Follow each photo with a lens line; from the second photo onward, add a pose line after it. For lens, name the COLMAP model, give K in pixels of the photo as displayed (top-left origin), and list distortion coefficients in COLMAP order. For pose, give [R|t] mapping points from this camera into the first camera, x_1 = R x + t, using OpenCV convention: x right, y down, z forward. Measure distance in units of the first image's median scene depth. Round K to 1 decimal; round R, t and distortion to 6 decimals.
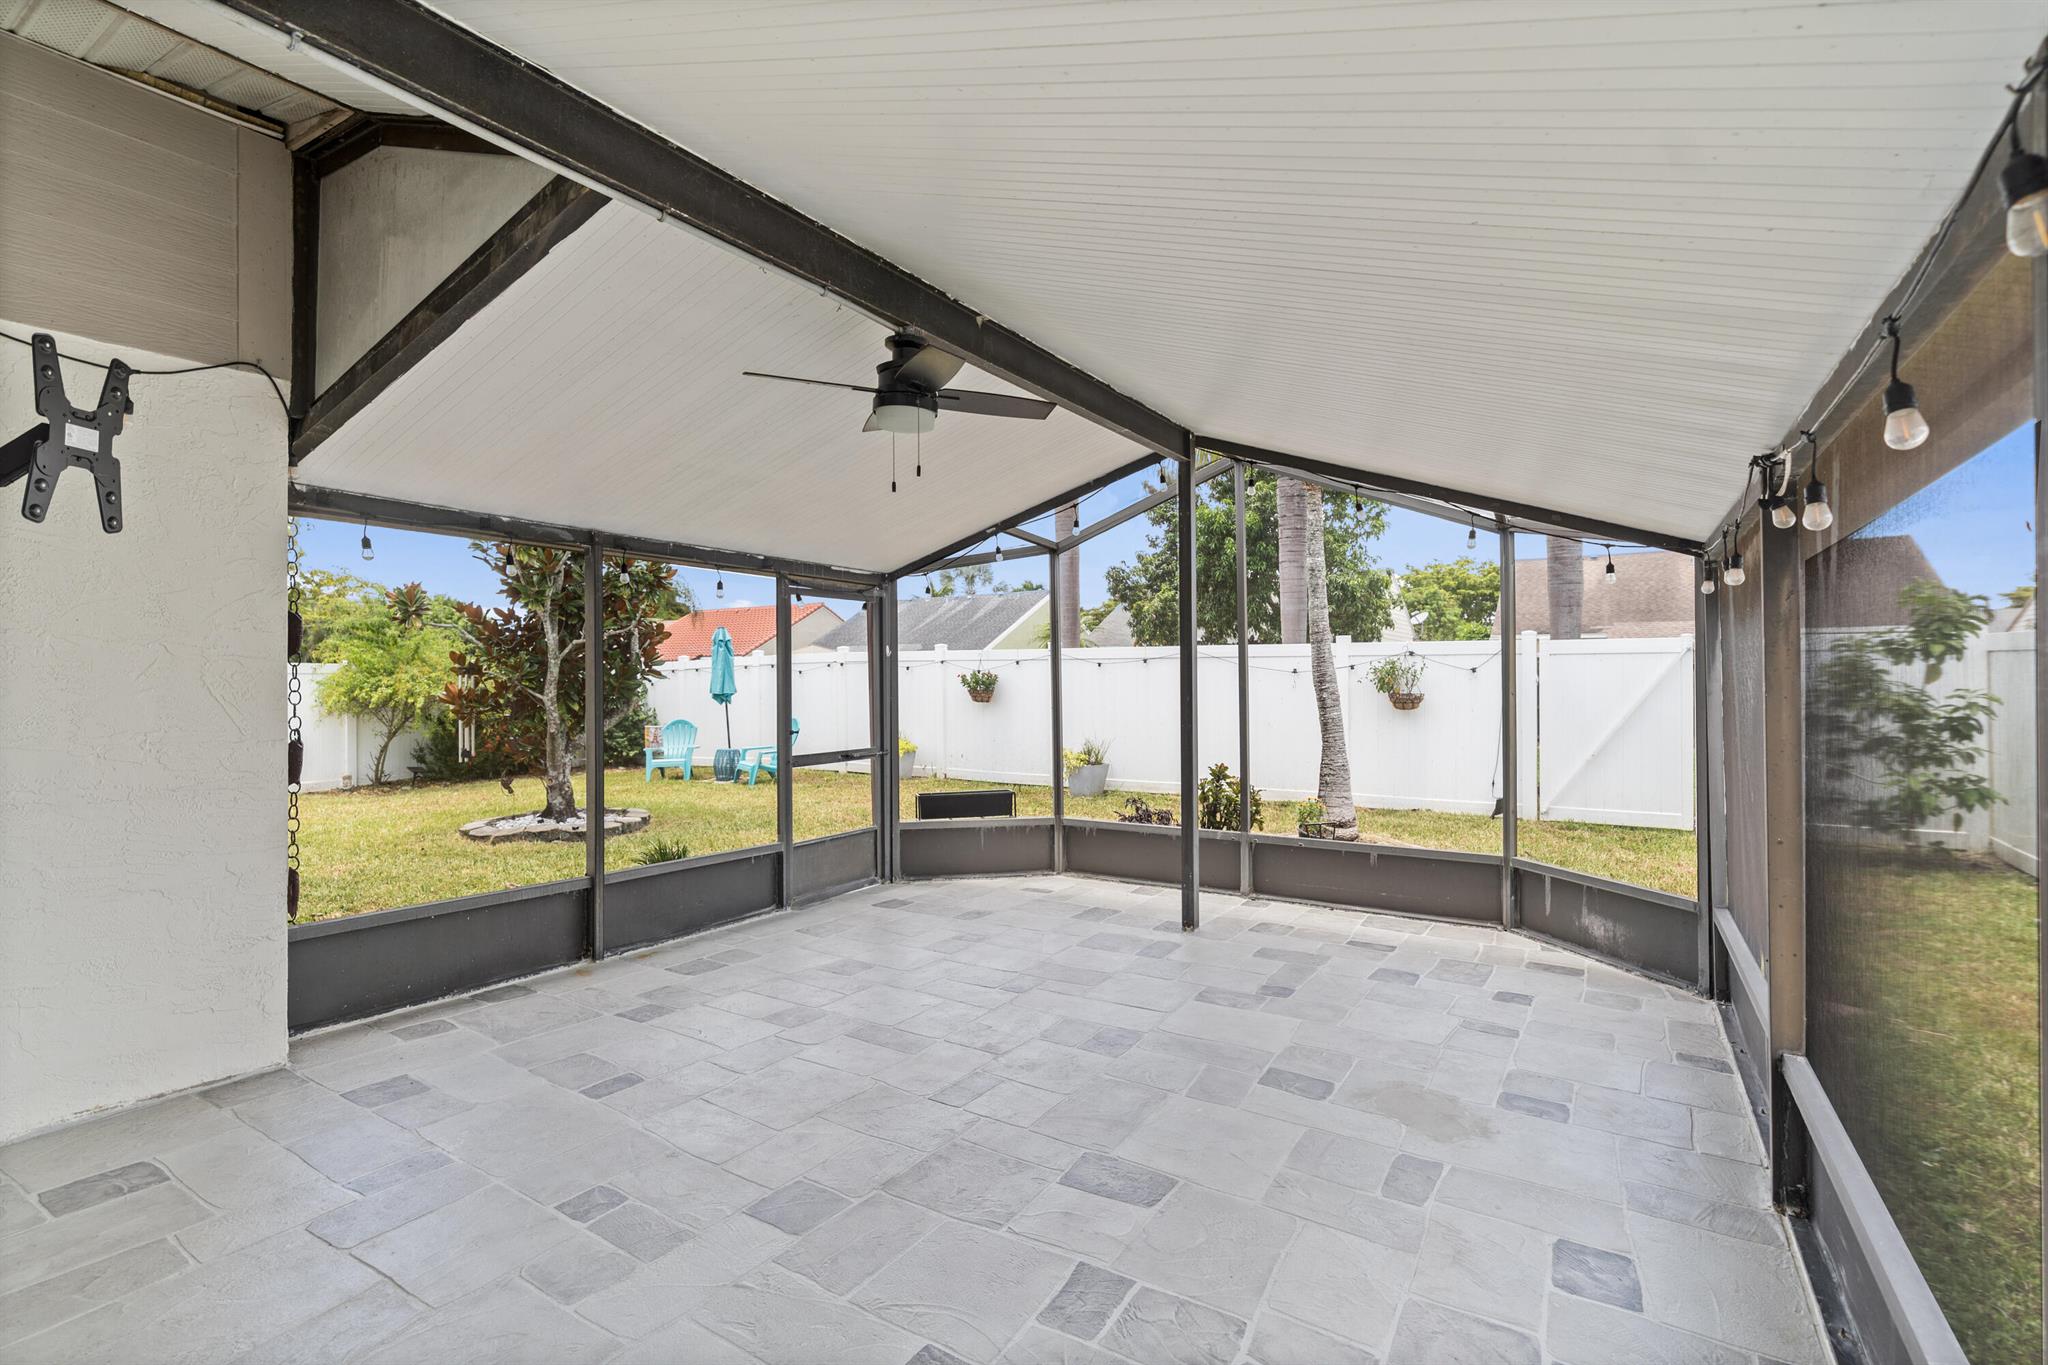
lens RADIAL K [[938.0, 0, 1037.6], [0, 938.0, 681.6], [0, 0, 1]] dist [-0.011243, 0.000453]
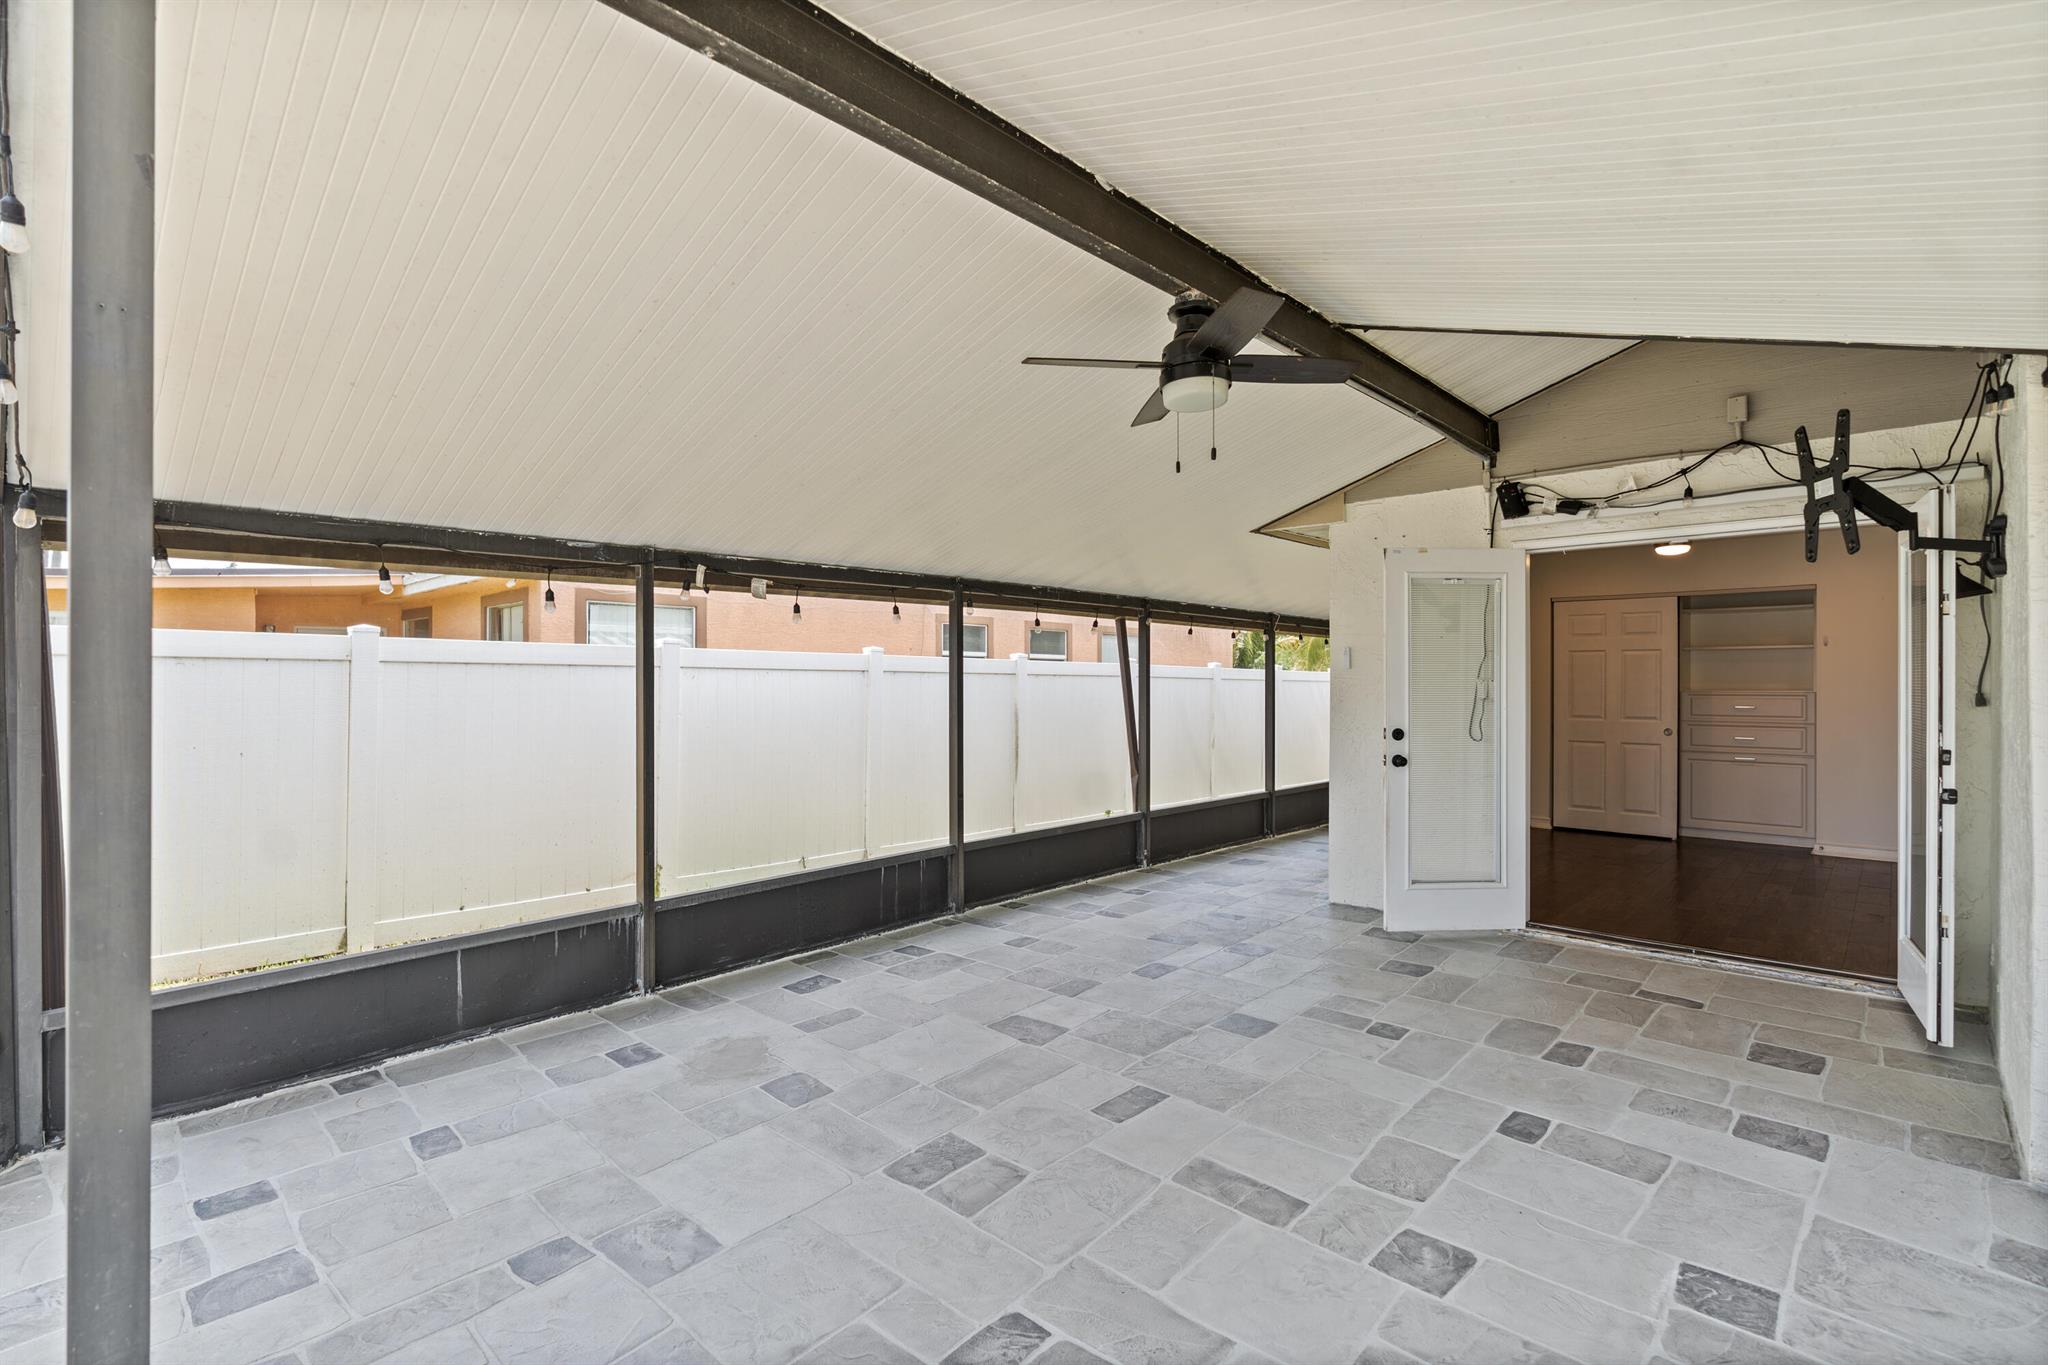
lens RADIAL K [[951.1, 0, 1022.9], [0, 951.1, 671.6], [0, 0, 1]] dist [-0.015029, 0.004067]
pose [[-0.978553, 0.006979, 0.205877, -0.155072], [0.005938, 0.999966, -0.005672, -0.004845], [-0.205910, -0.004328, -0.978561, 1.788422]]
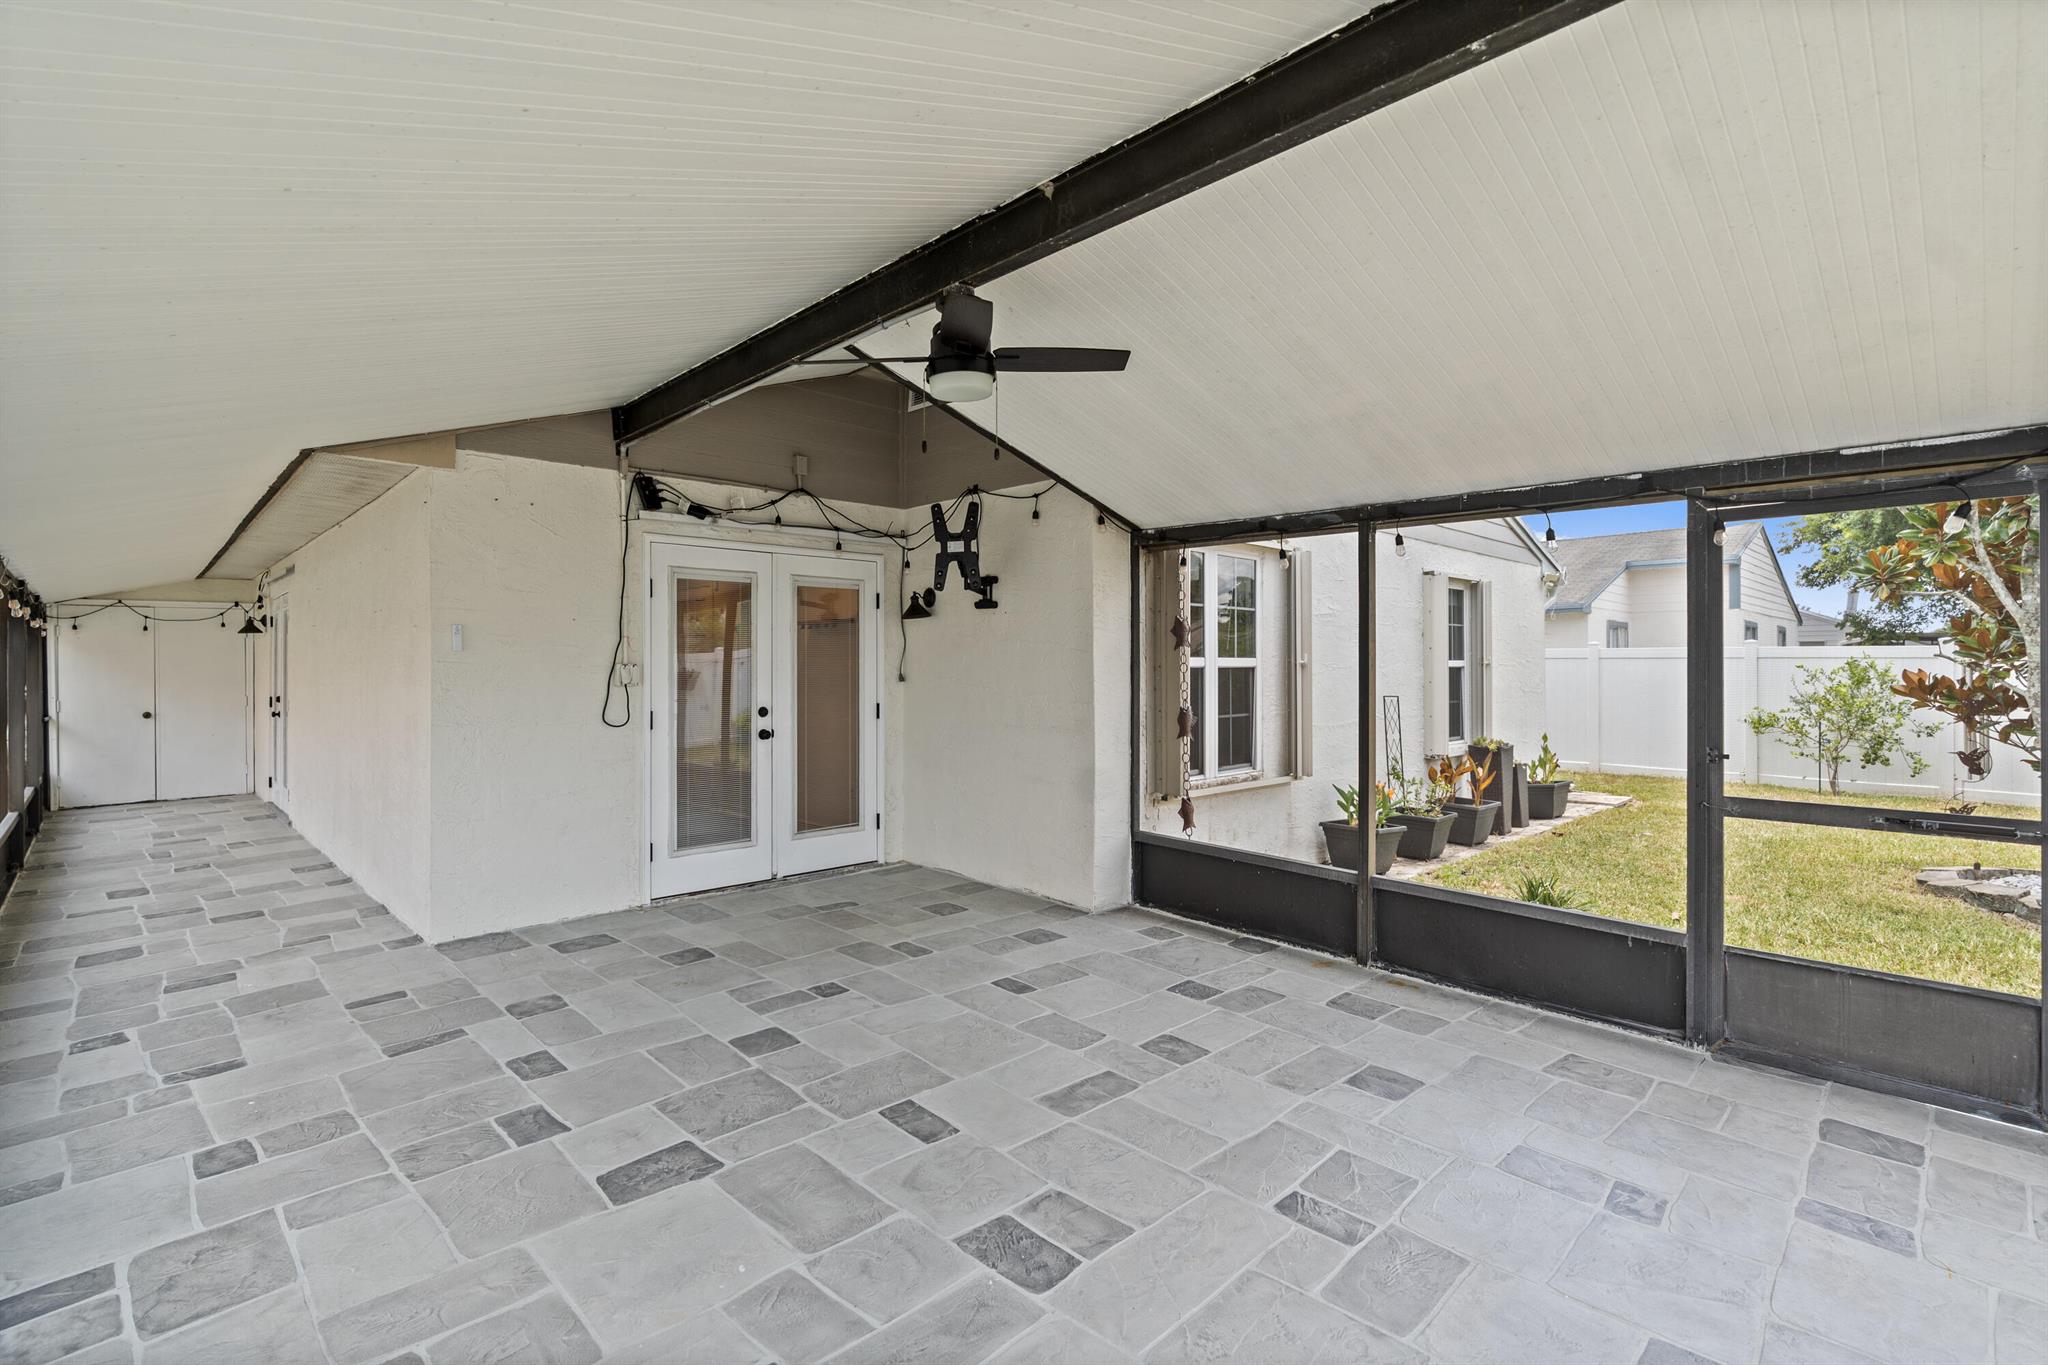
lens RADIAL K [[951.1, 0, 1022.9], [0, 951.1, 671.6], [0, 0, 1]] dist [-0.015029, 0.004067]
pose [[-0.252944, 0.009252, -0.967437, 0.698686], [-0.004577, 0.999932, 0.010760, -0.005425], [0.967470, 0.007150, -0.252885, 1.194619]]
